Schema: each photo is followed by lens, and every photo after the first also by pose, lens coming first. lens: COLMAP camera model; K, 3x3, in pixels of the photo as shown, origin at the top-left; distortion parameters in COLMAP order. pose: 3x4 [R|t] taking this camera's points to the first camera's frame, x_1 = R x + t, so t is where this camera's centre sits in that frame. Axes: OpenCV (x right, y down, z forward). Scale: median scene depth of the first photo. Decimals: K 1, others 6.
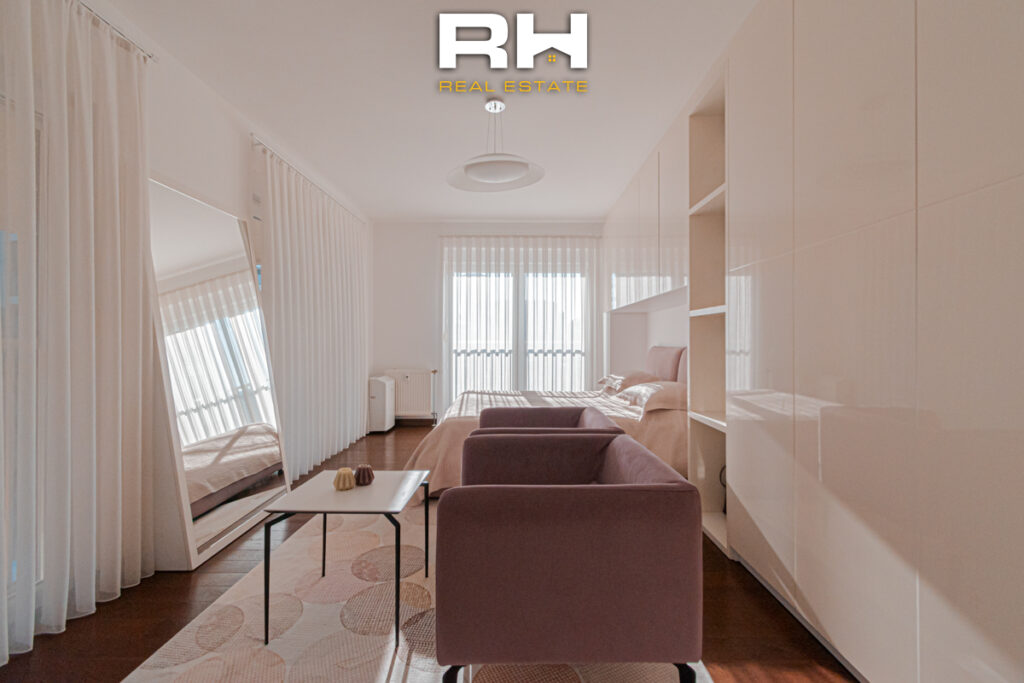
lens RADIAL K [[453.7, 0, 530.0], [0, 453.7, 347.8], [0, 0, 1]] dist [0.001773, 0.000416]
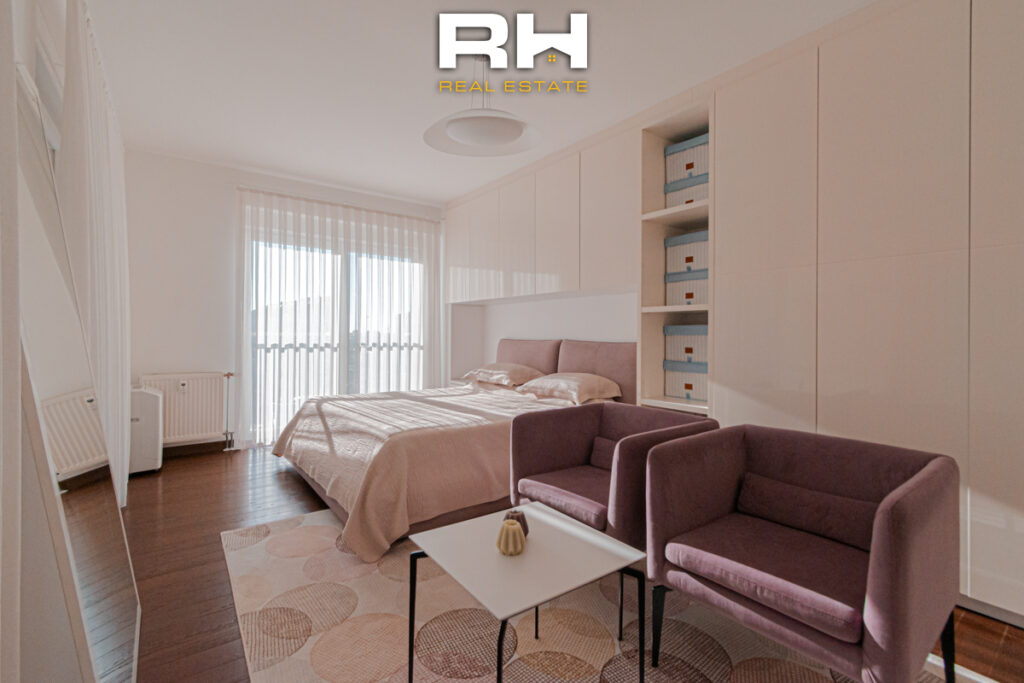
lens RADIAL K [[453.7, 0, 512.4], [0, 453.7, 335.1], [0, 0, 1]] dist [0.001773, 0.000416]
pose [[0.805278, 0.004338, 0.592882, -0.276824], [0.002846, 0.999933, -0.011182, -0.001241], [-0.592891, 0.010692, 0.805212, 0.153908]]
